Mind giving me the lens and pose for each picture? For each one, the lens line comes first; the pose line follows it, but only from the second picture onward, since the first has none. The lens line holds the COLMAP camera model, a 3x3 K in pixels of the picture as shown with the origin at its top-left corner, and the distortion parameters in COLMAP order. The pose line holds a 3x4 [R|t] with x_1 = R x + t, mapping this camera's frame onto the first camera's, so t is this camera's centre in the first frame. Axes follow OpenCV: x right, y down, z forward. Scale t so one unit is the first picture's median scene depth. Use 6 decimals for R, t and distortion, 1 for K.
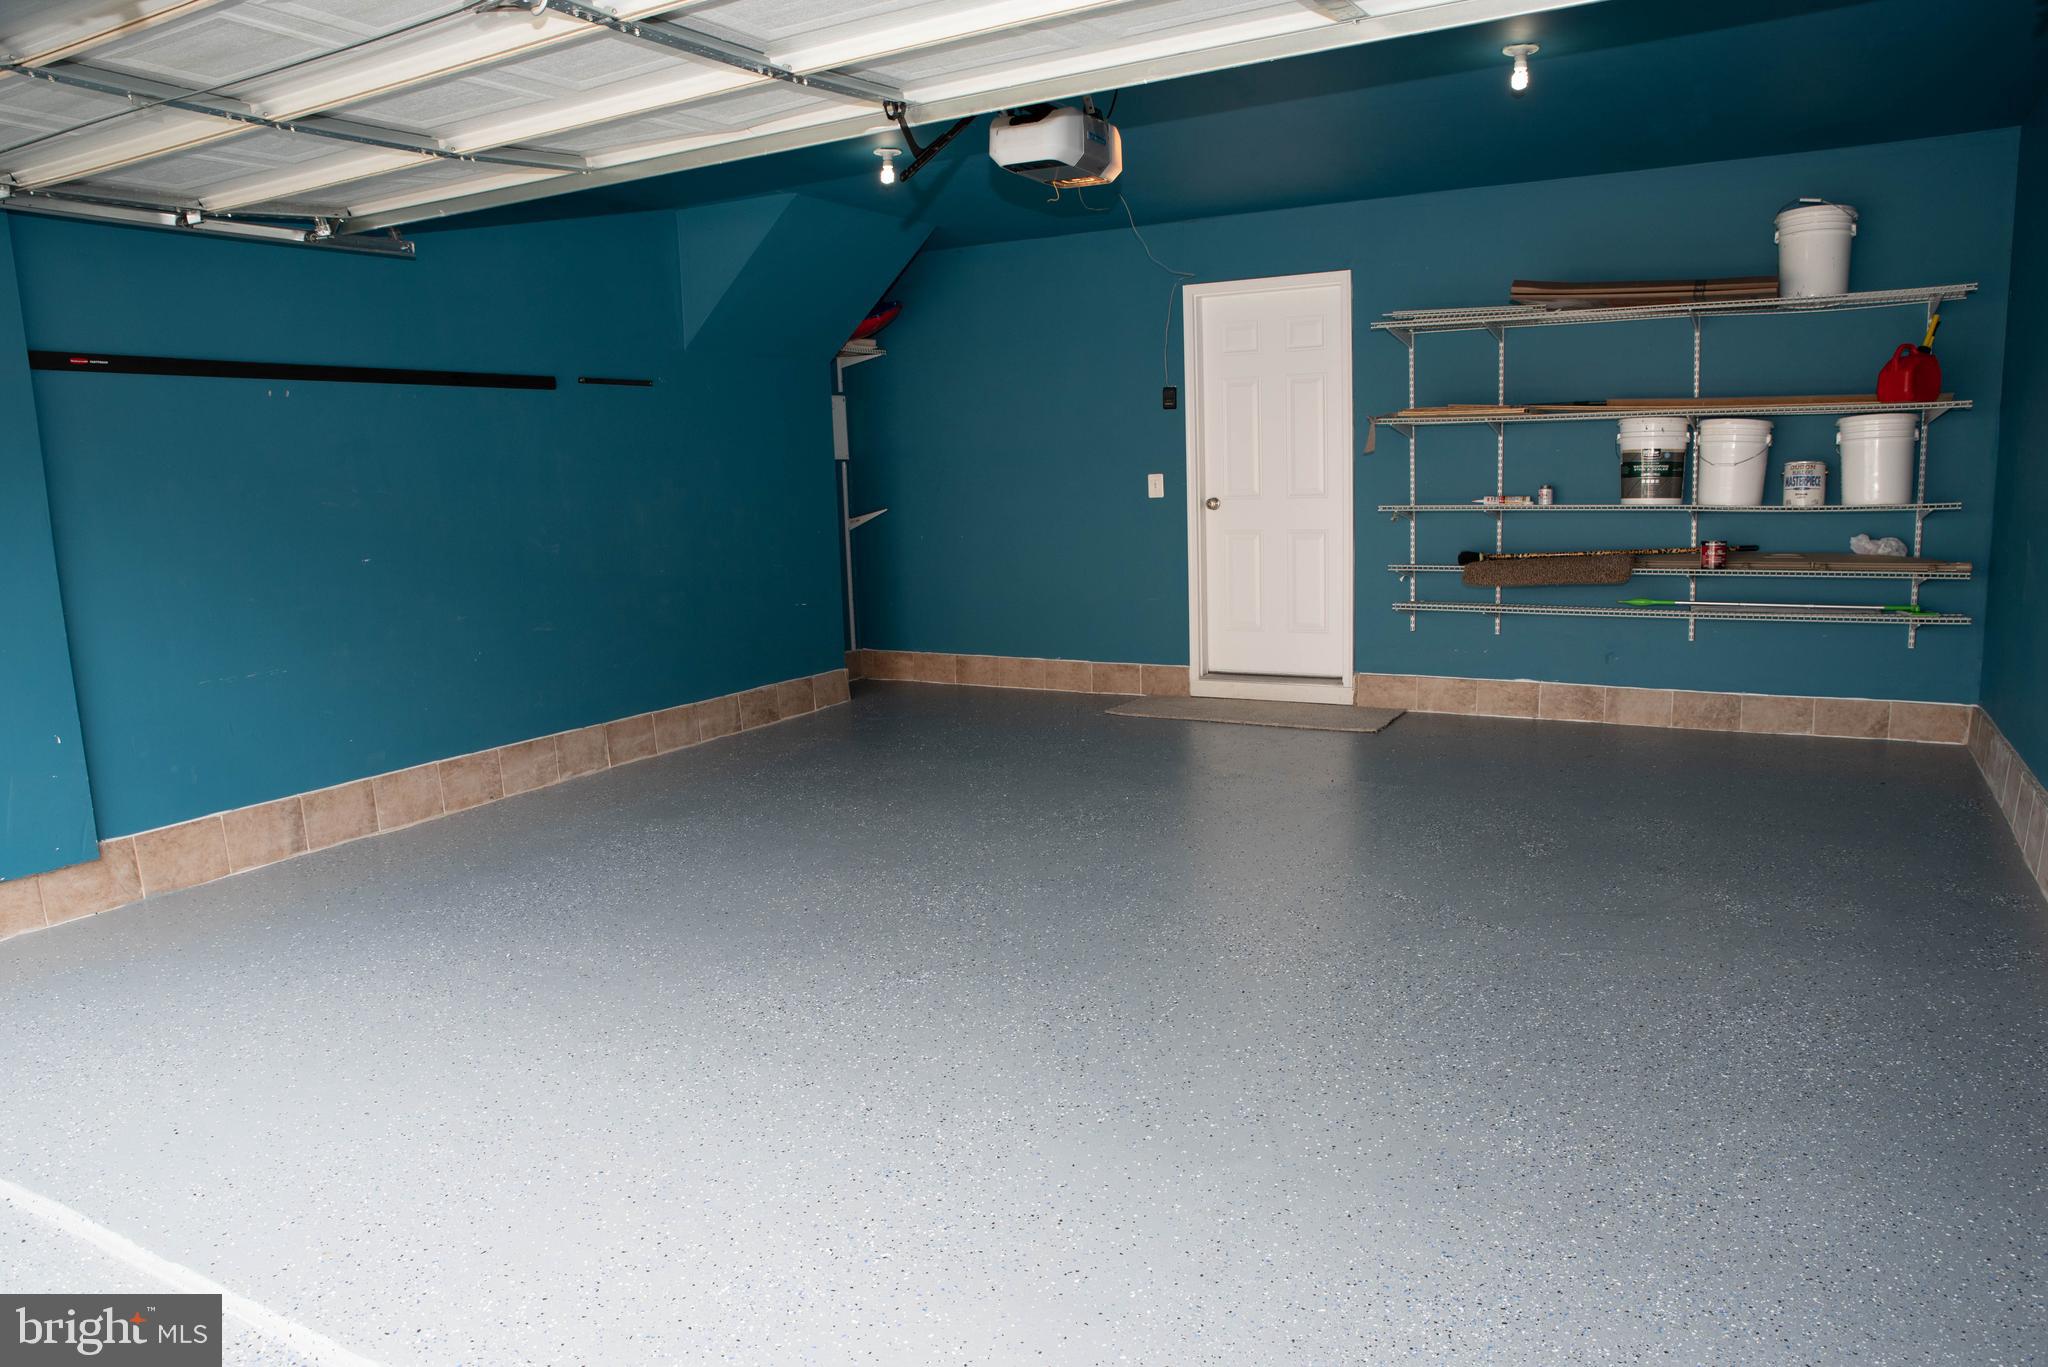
lens RADIAL K [[1380.6, 0, 1021.0], [0, 1380.6, 704.8], [0, 0, 1]] dist [-0.122384, 0.069140]
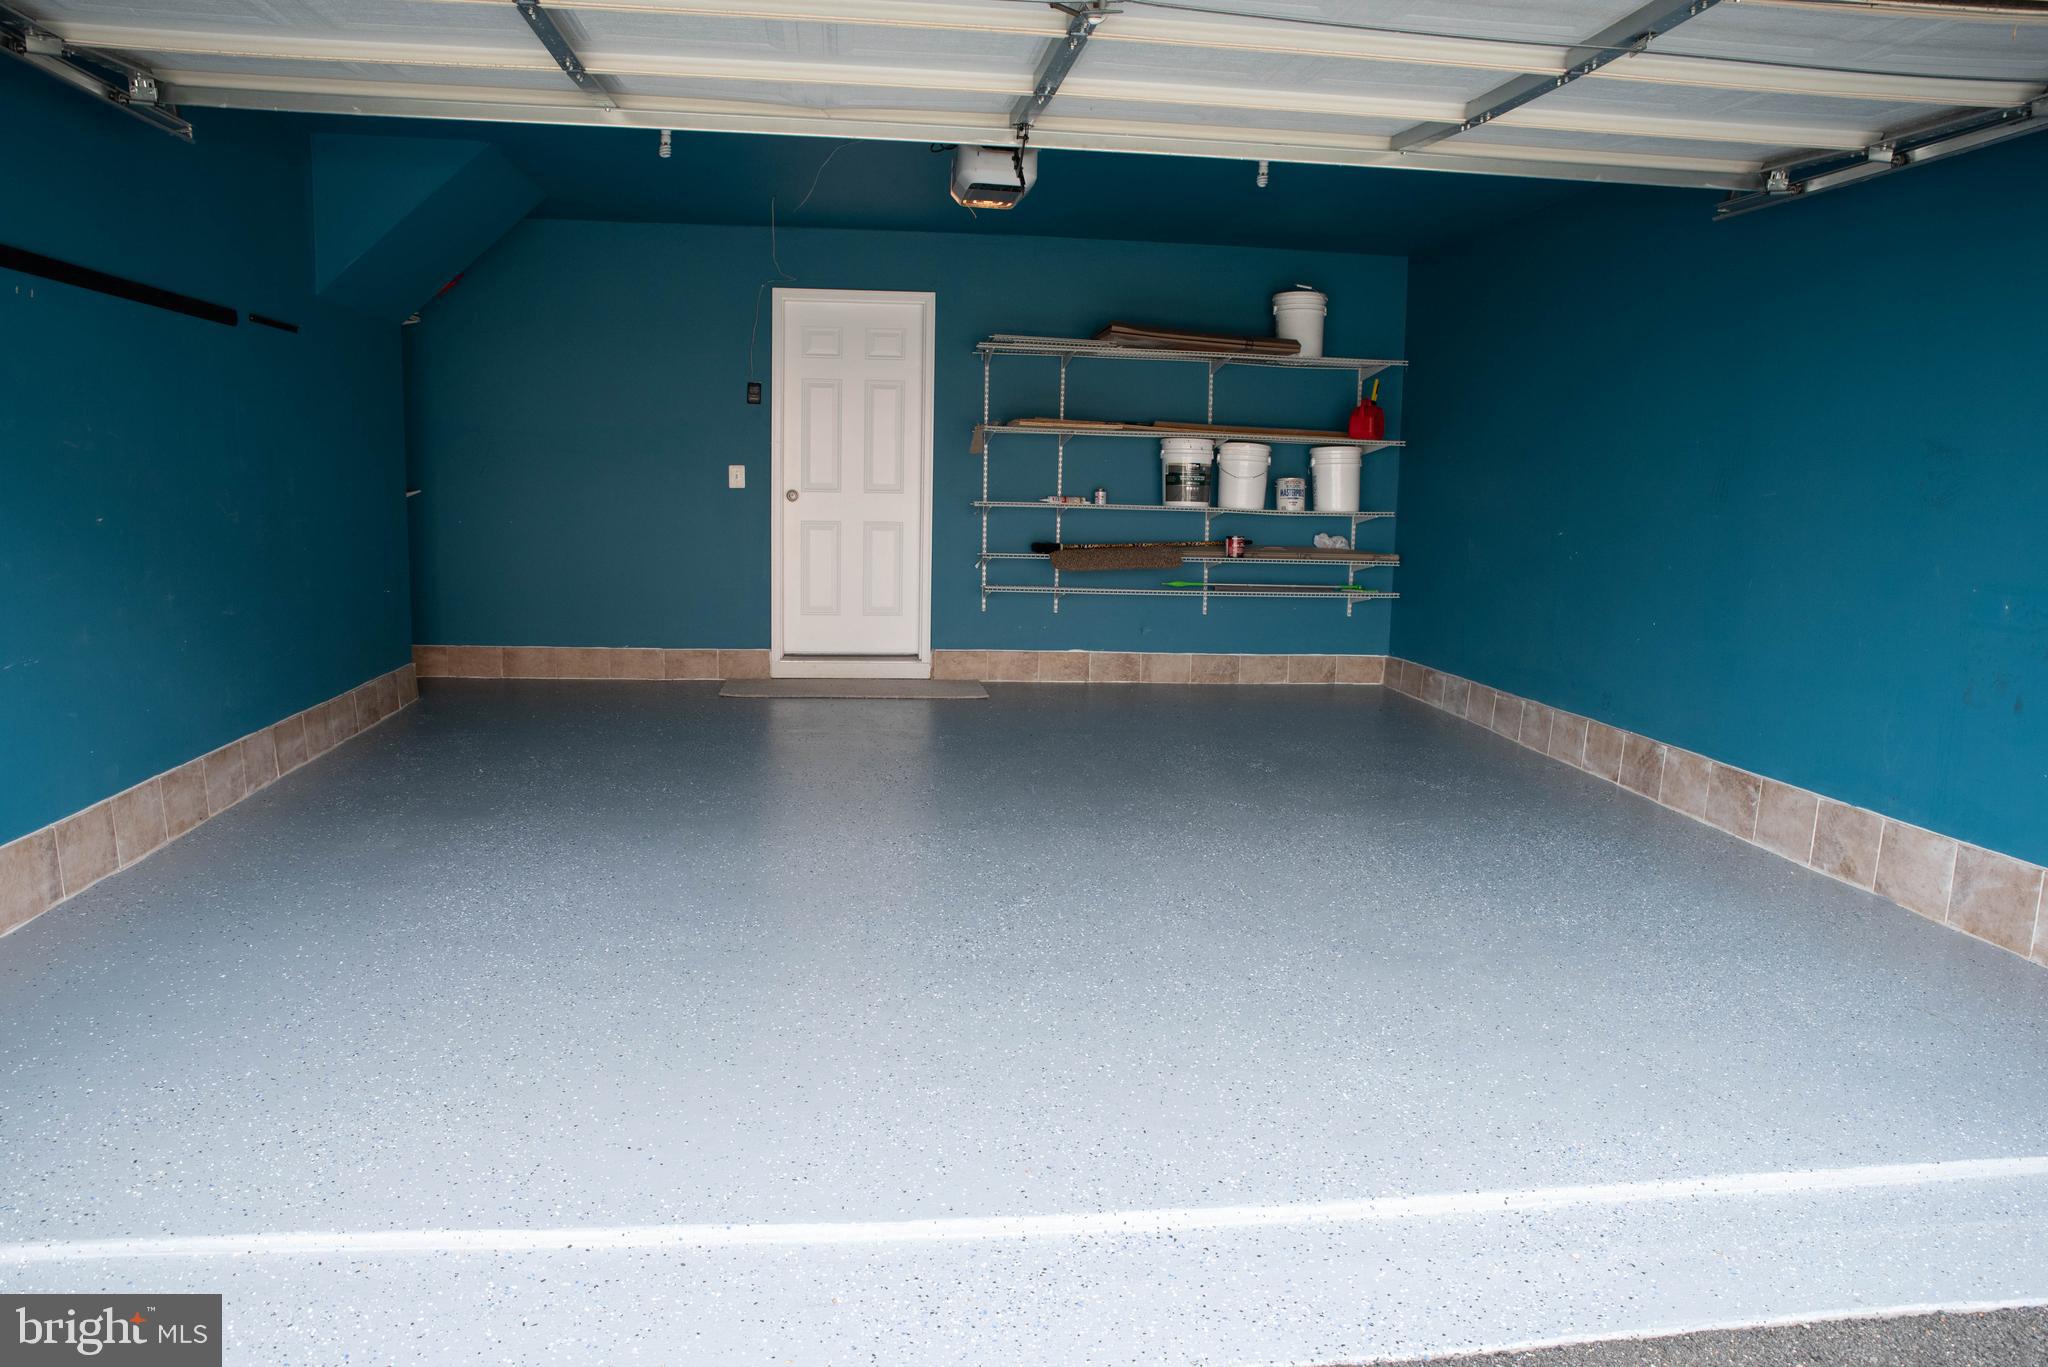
lens RADIAL K [[1380.6, 0, 1035.9], [0, 1380.6, 689.2], [0, 0, 1]] dist [-0.122384, 0.069140]
pose [[0.795011, -0.041017, 0.605207, -0.423479], [0.051508, 0.998673, 0.000022, 0.015118], [-0.604405, 0.031155, 0.796068, 0.055399]]
